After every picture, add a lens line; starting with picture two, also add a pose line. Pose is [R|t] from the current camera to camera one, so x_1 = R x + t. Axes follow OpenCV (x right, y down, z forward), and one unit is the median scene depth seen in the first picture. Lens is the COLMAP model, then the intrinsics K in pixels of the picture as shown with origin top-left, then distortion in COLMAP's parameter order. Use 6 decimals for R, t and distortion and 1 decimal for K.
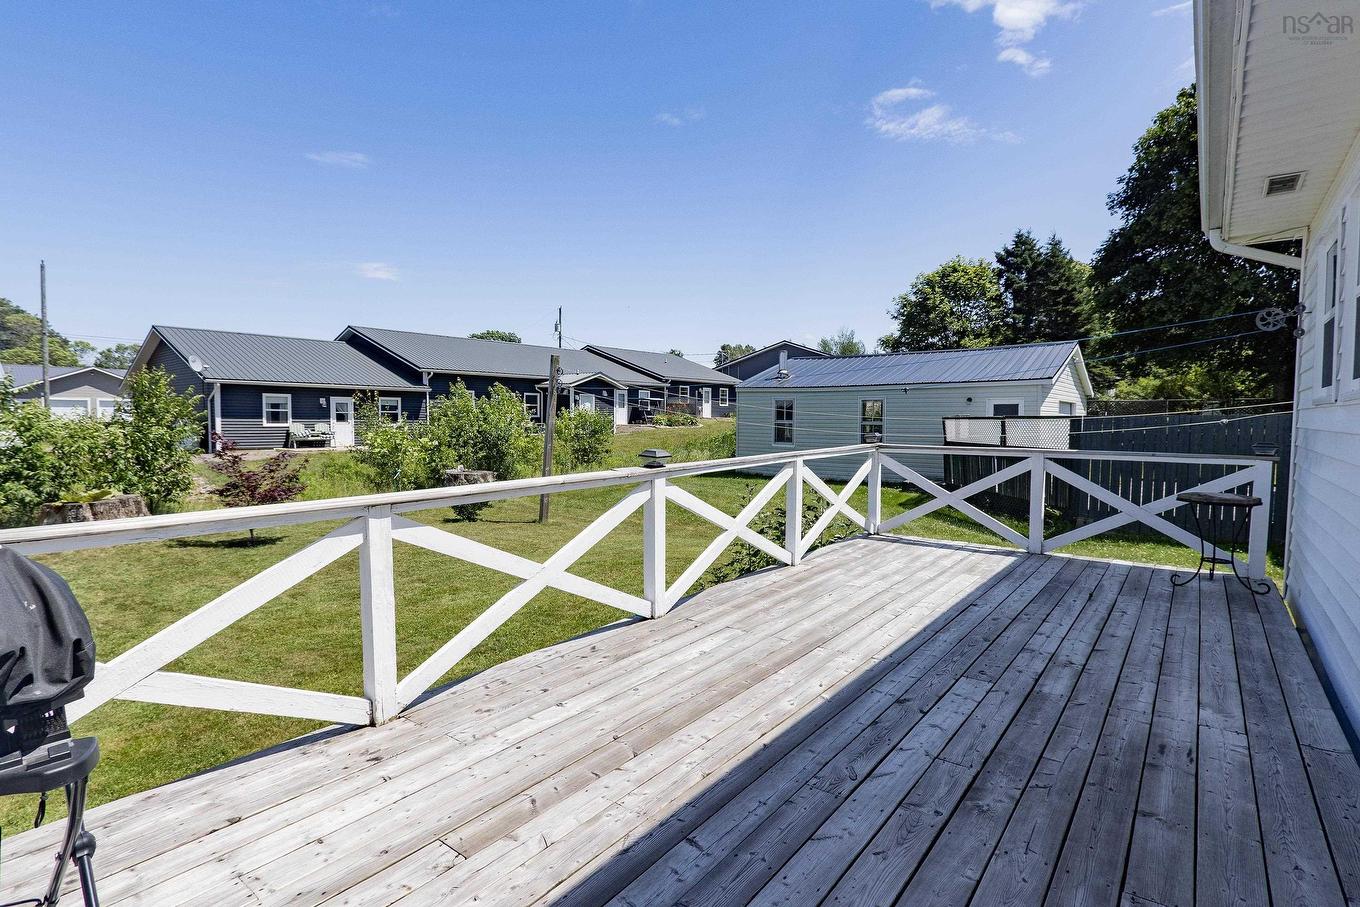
lens RADIAL K [[602.9, 0, 679.9], [0, 602.9, 450.5], [0, 0, 1]] dist [-0.001409, 0.000091]
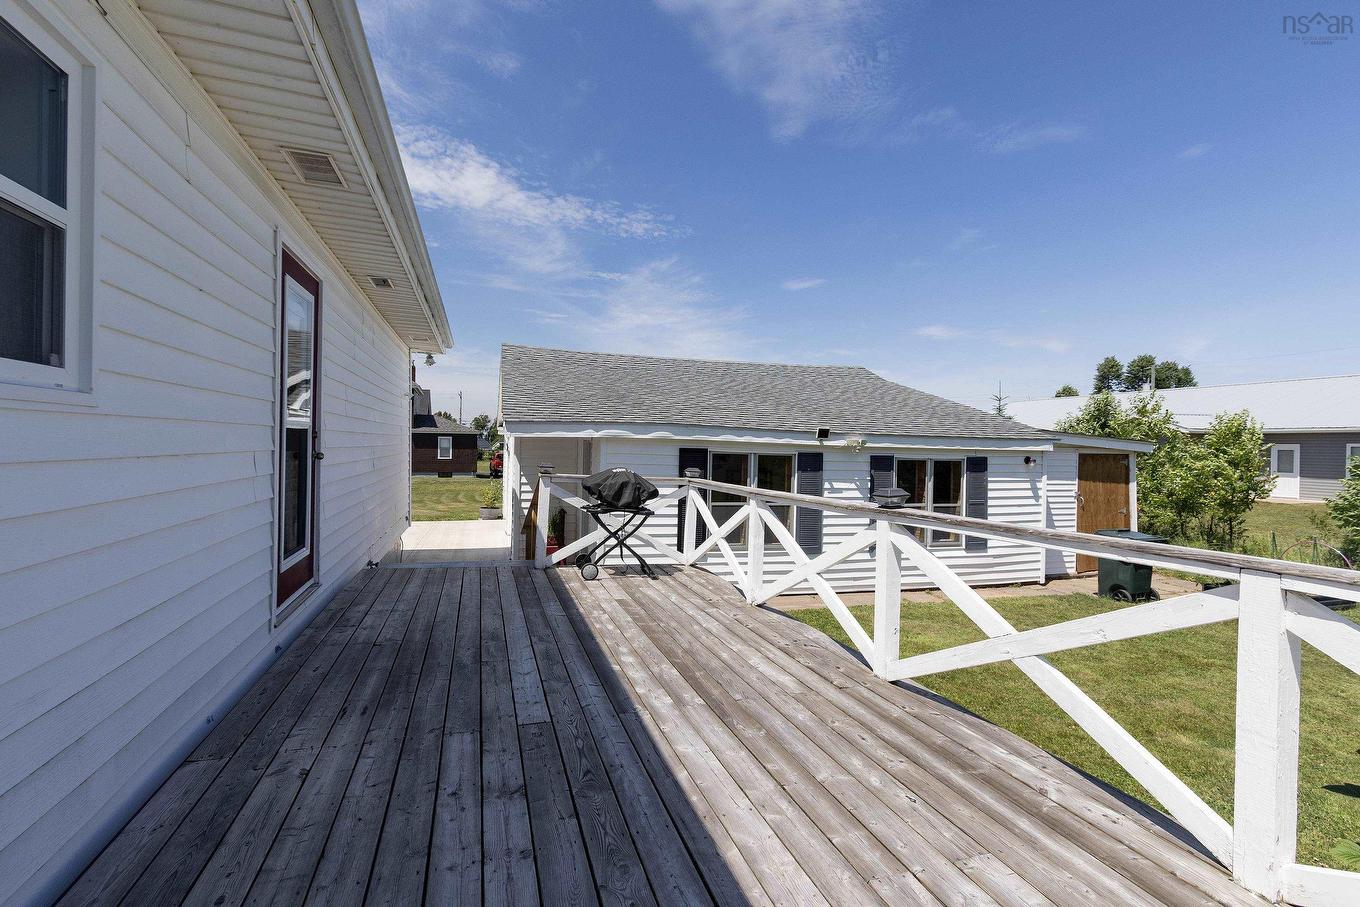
lens RADIAL K [[602.9, 0, 682.3], [0, 602.9, 450.2], [0, 0, 1]] dist [-0.001409, 0.000091]
pose [[-0.503680, -0.008582, -0.863848, 1.074689], [-0.068264, 0.997219, 0.029896, -0.063793], [0.861189, 0.074027, -0.502865, 1.486202]]
